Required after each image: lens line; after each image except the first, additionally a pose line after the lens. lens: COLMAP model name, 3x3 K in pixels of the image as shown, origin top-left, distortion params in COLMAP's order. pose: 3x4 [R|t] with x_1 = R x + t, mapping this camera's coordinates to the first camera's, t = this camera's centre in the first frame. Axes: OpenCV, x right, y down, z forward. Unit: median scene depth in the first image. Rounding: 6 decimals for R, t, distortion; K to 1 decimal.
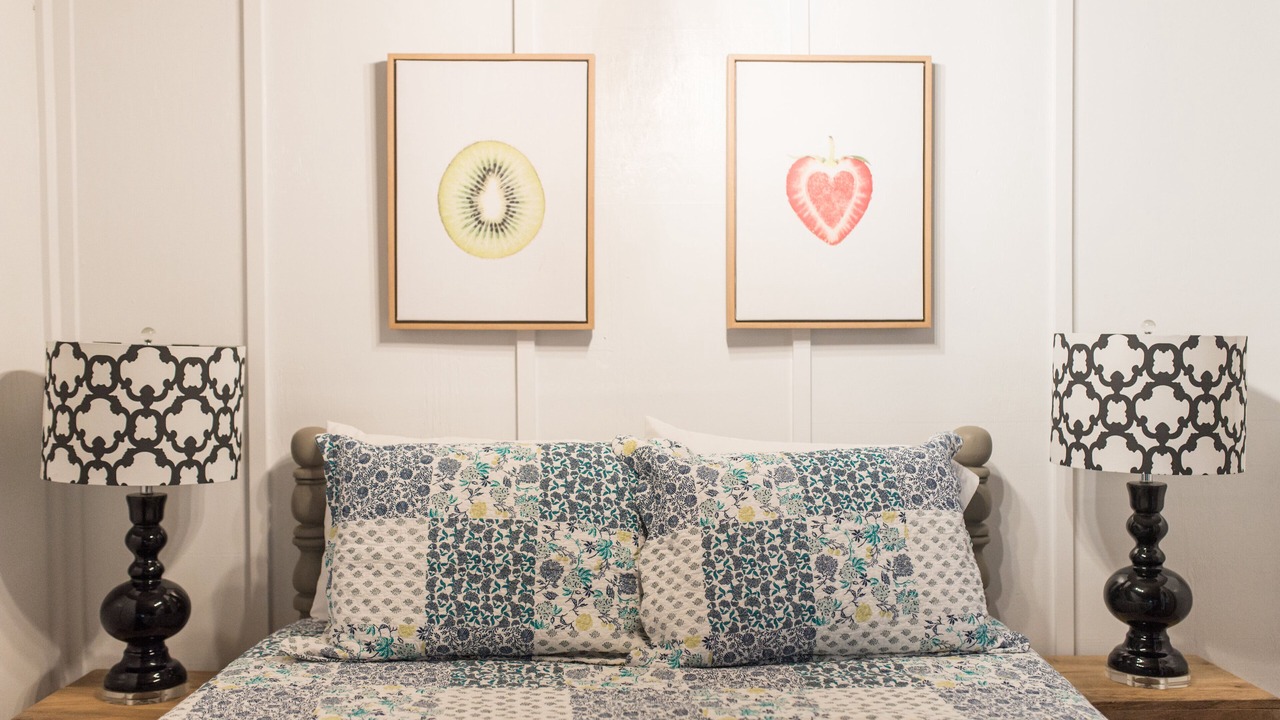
lens RADIAL K [[1217.2, 0, 640.0], [0, 1217.2, 360.0], [0, 0, 1]] dist [-0.001354, -0.001438]
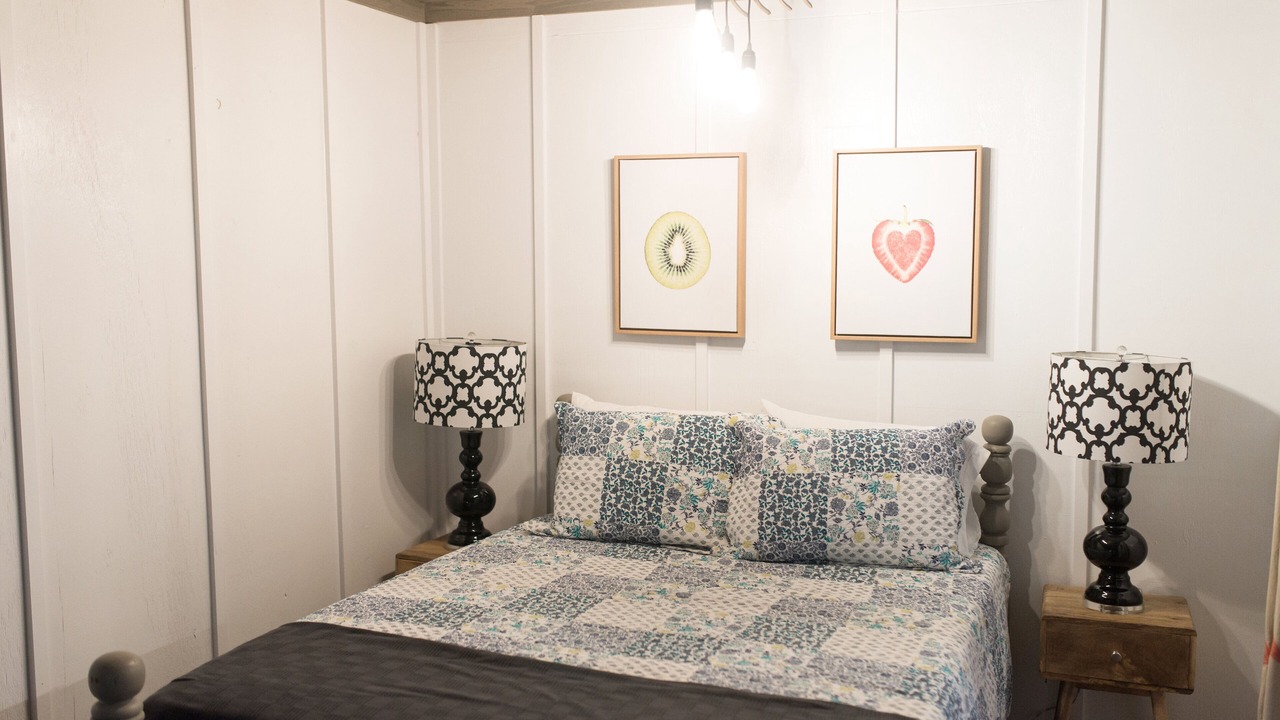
lens RADIAL K [[1217.2, 0, 640.0], [0, 1217.2, 360.0], [0, 0, 1]] dist [-0.001354, -0.001438]
pose [[0.927275, 0.036559, -0.372592, 0.470878], [-0.011822, 0.997584, 0.068461, -0.114377], [0.374195, -0.059077, 0.925466, -0.502090]]
